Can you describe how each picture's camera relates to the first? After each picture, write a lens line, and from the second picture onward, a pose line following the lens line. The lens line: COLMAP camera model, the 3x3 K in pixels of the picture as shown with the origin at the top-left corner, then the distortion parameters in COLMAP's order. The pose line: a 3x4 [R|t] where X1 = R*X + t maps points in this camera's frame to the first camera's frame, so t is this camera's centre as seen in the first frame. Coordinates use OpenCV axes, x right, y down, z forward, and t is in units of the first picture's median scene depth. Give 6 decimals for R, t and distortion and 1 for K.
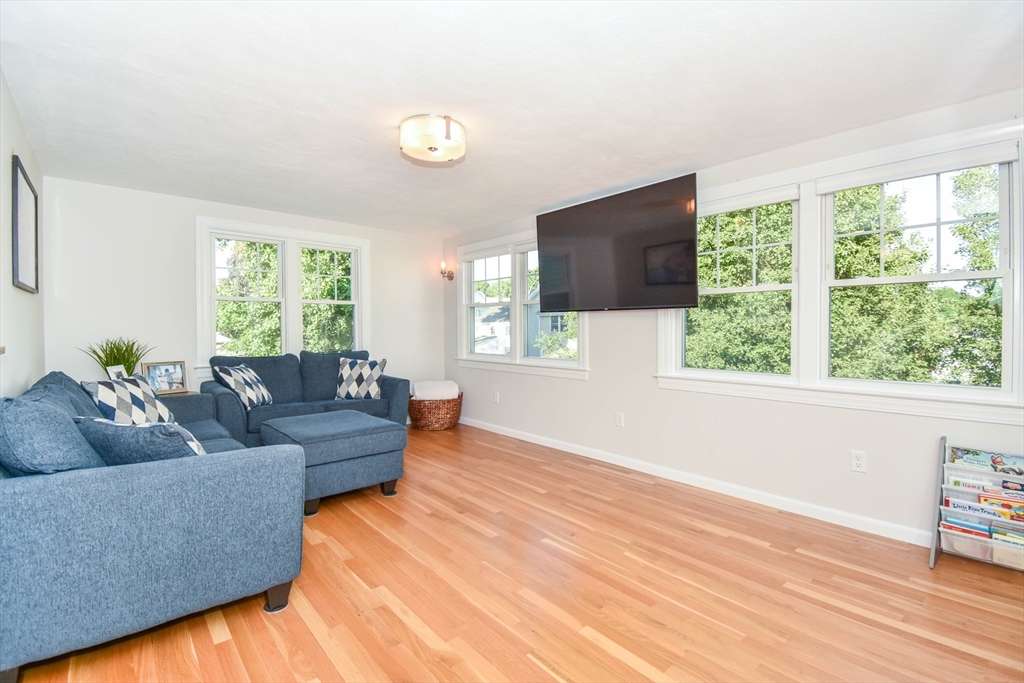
lens RADIAL K [[474.1, 0, 516.6], [0, 474.1, 336.3], [0, 0, 1]] dist [0.018097, -0.023845]
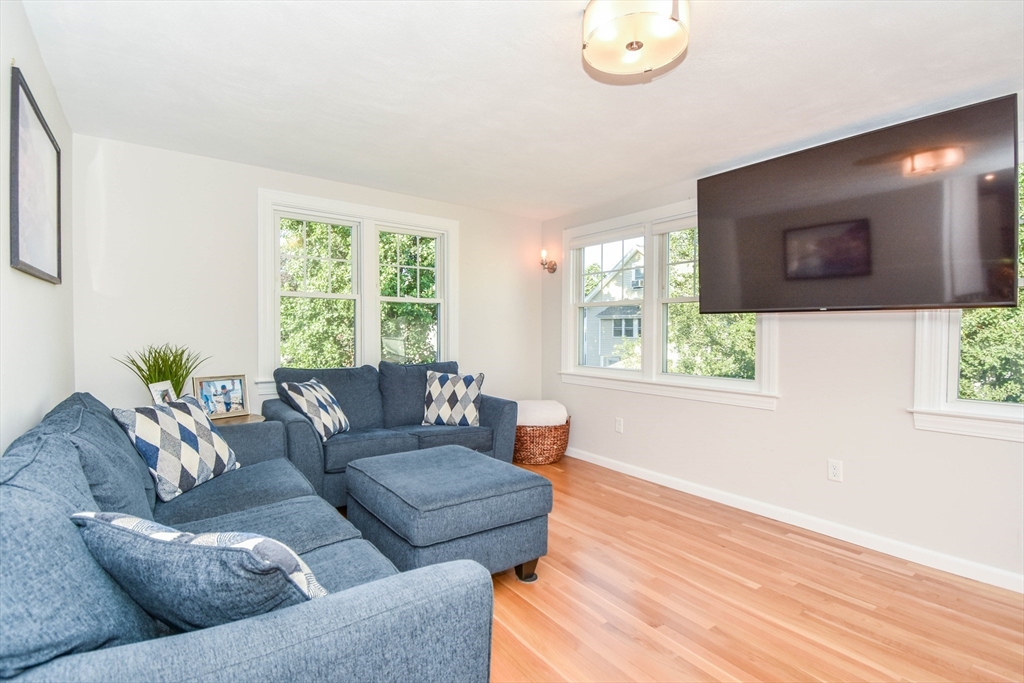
lens RADIAL K [[496.6, 0, 495.3], [0, 496.6, 344.3], [0, 0, 1]] dist [0.025074, -0.029082]
pose [[0.993140, 0.011468, -0.116367, -0.205265], [-0.010600, 0.999911, 0.008070, -0.008105], [0.116449, -0.006781, 0.993173, 0.249878]]
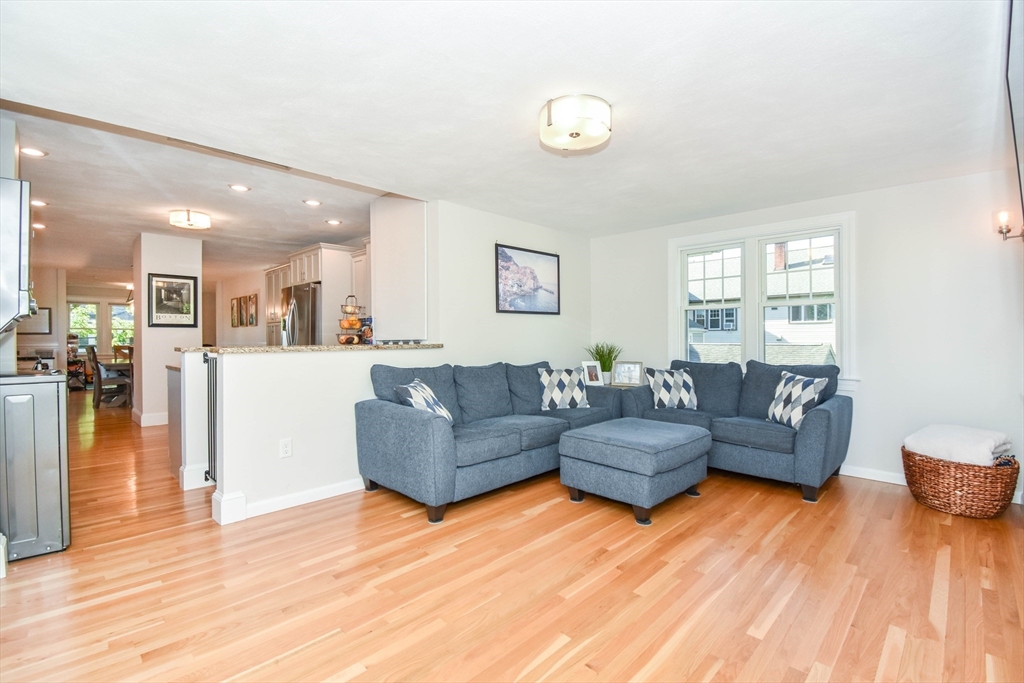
lens RADIAL K [[474.1, 0, 516.6], [0, 474.1, 336.3], [0, 0, 1]] dist [0.018097, -0.023845]
pose [[0.034053, -0.001691, -0.999419, 0.536994], [-0.015591, 0.999876, -0.002223, -0.006794], [0.999298, 0.015657, 0.034023, 0.641944]]
